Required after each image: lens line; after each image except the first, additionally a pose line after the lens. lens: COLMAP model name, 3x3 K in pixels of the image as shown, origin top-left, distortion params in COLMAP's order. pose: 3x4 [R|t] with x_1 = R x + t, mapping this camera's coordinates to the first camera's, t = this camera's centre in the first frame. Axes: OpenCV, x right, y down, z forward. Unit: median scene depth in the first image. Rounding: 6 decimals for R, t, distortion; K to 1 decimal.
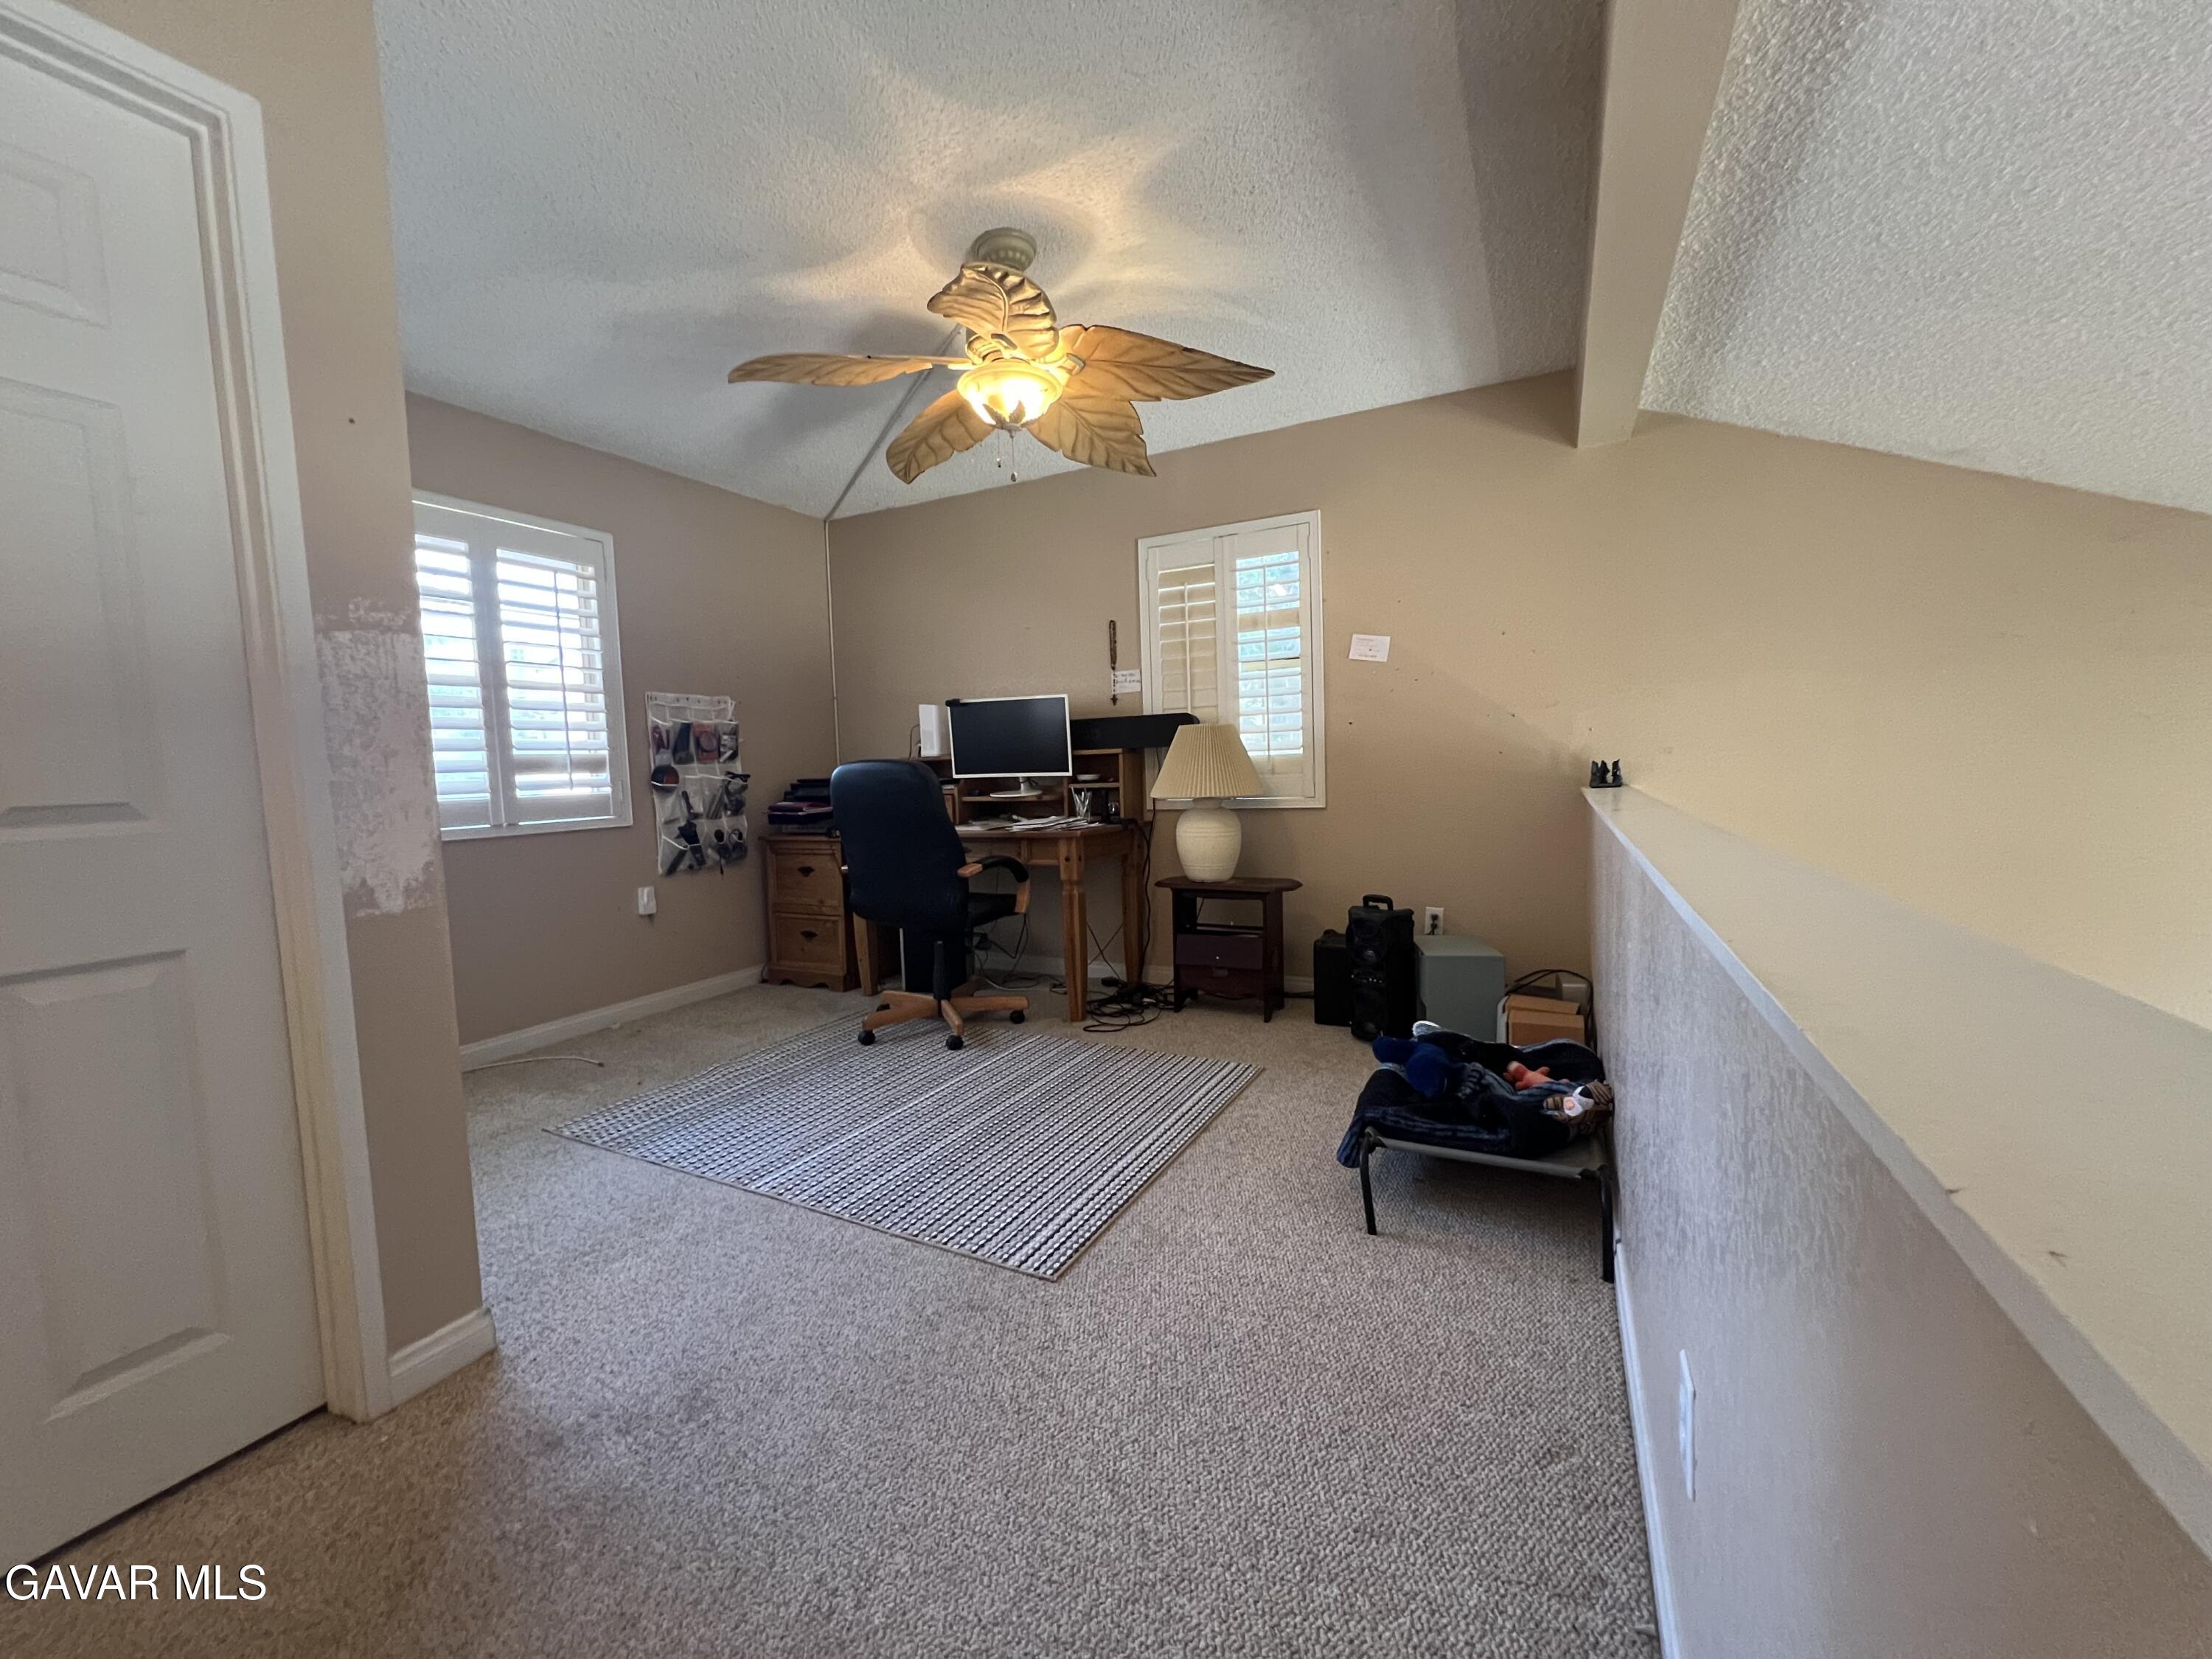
lens RADIAL K [[881.8, 0, 1106.1], [0, 881.8, 831.5], [0, 0, 1]] dist [-0.004346, 0.001184]
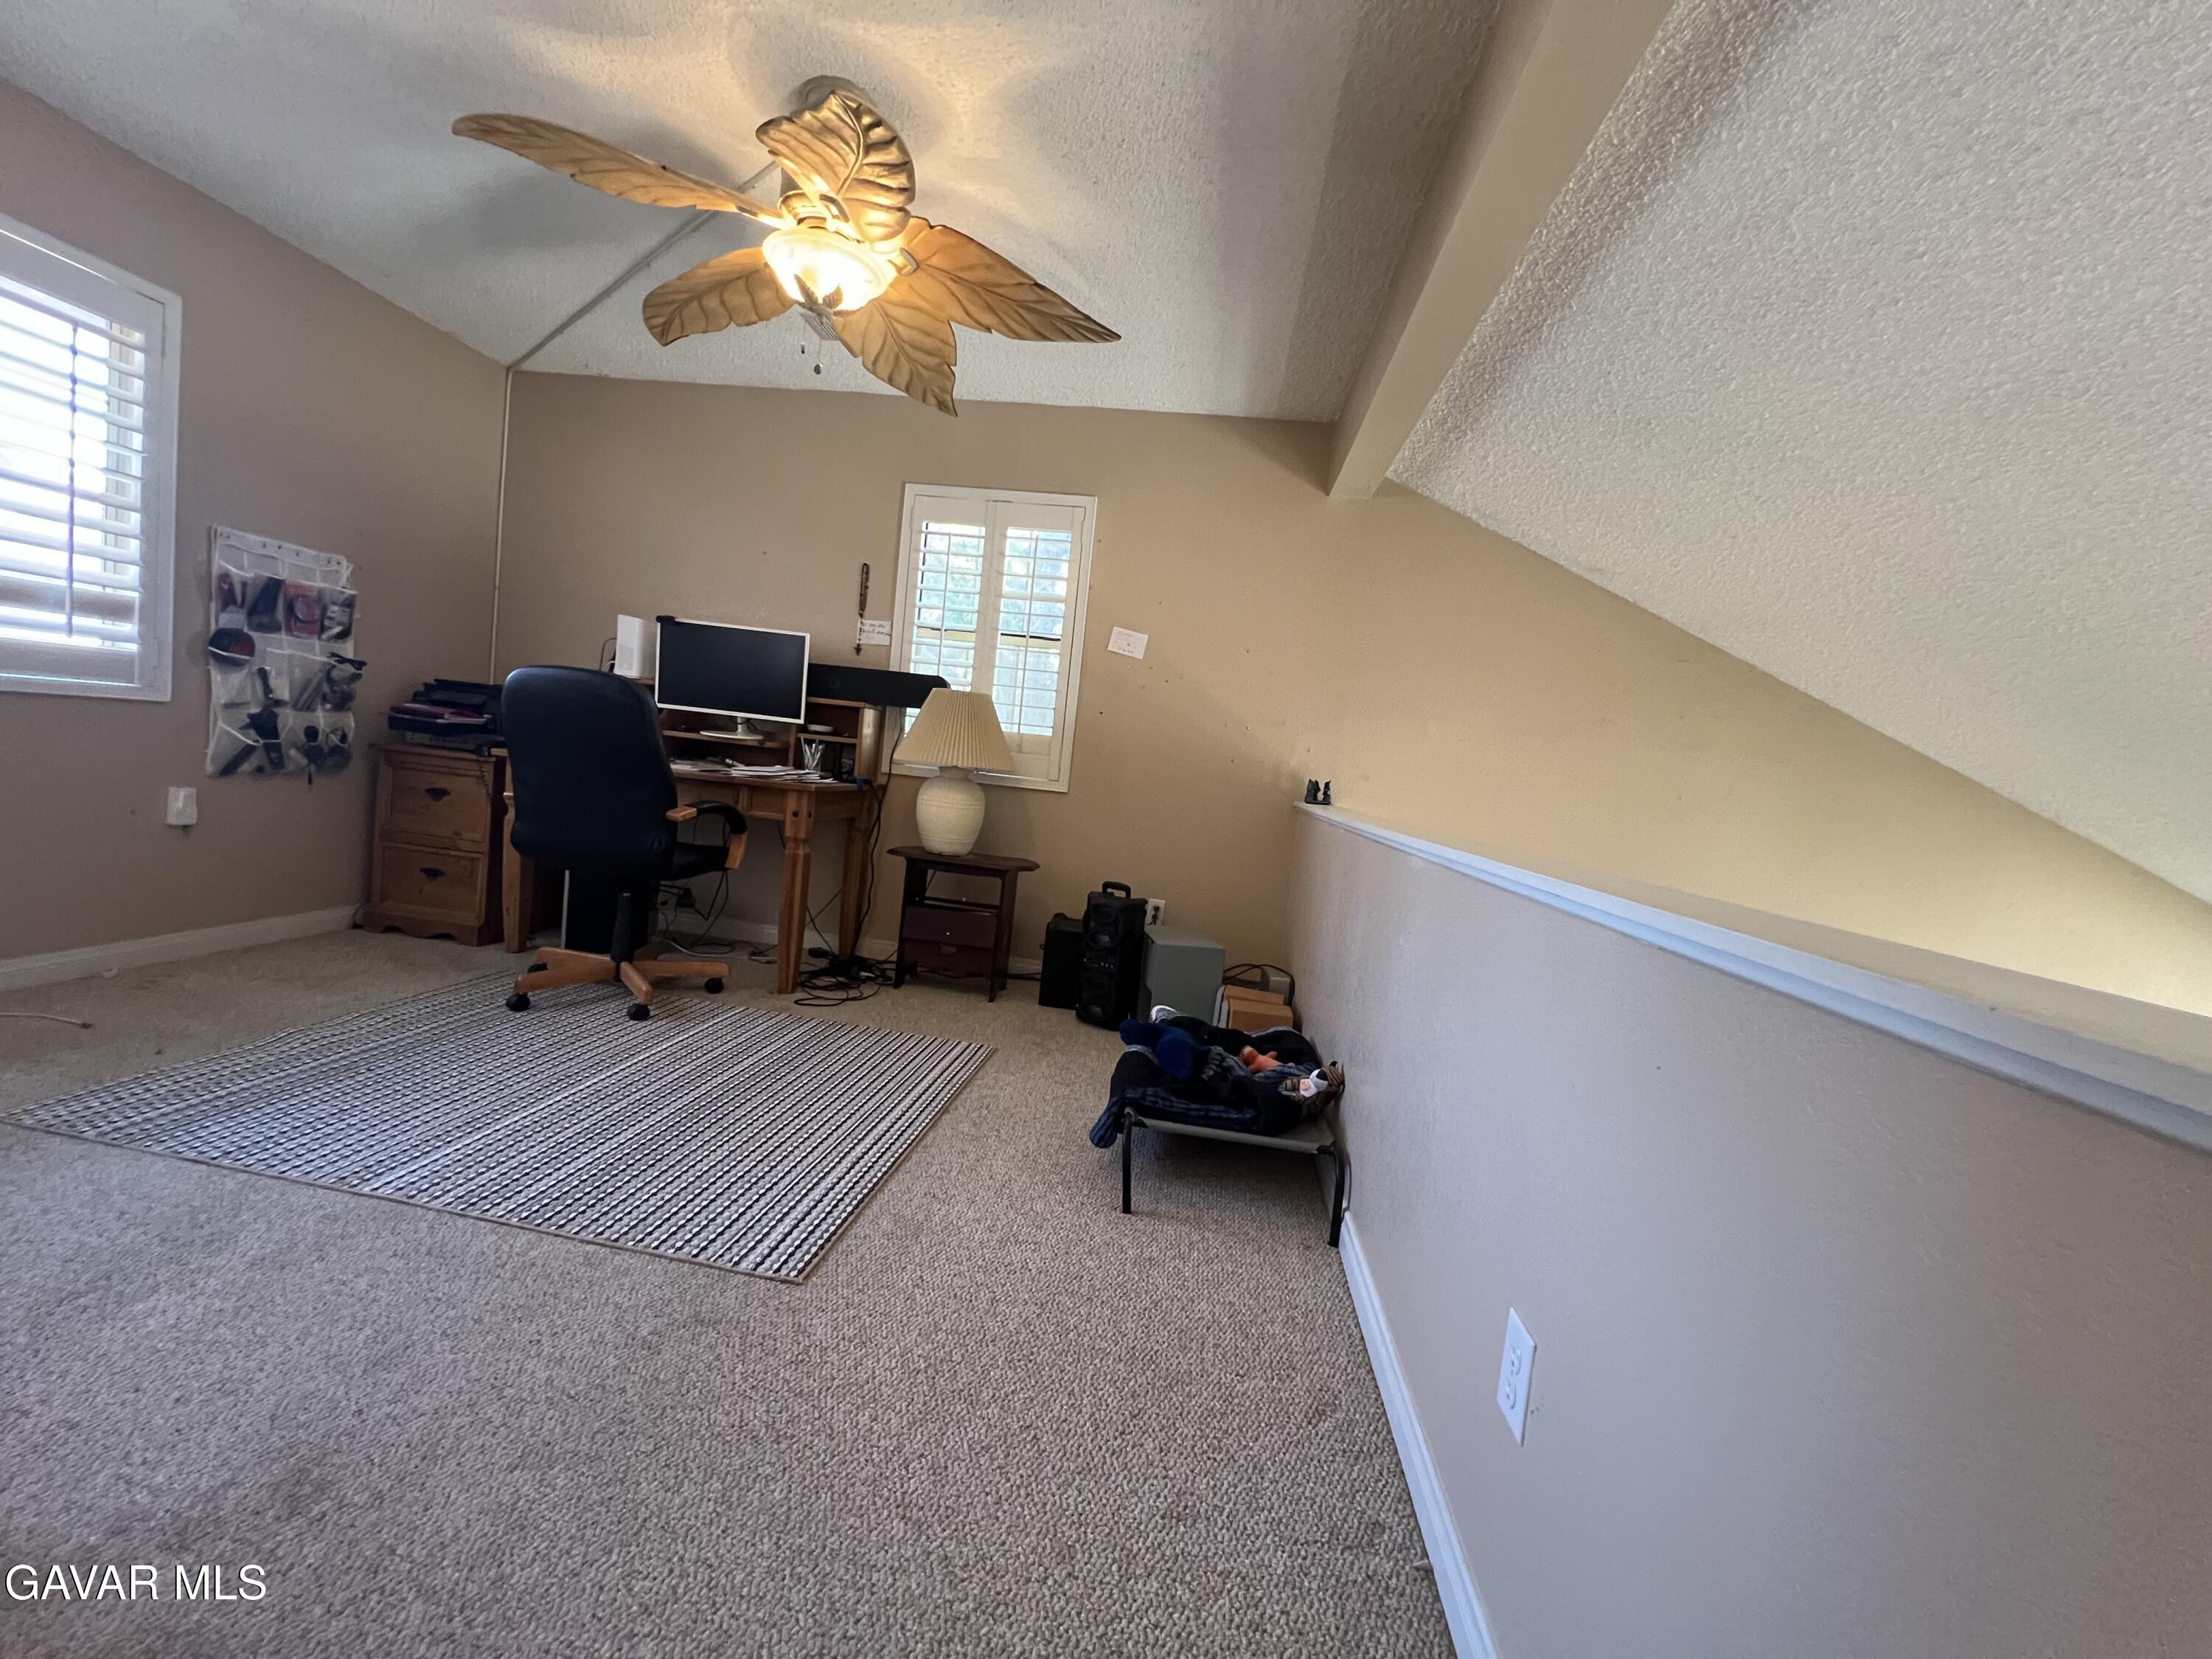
lens RADIAL K [[881.8, 0, 1106.6], [0, 881.8, 830.3], [0, 0, 1]] dist [-0.004346, 0.001184]
pose [[0.929603, 0.106193, 0.352934, -0.094034], [-0.112146, 0.993685, -0.003603, 0.022361], [-0.351087, -0.036231, 0.935641, 0.063699]]
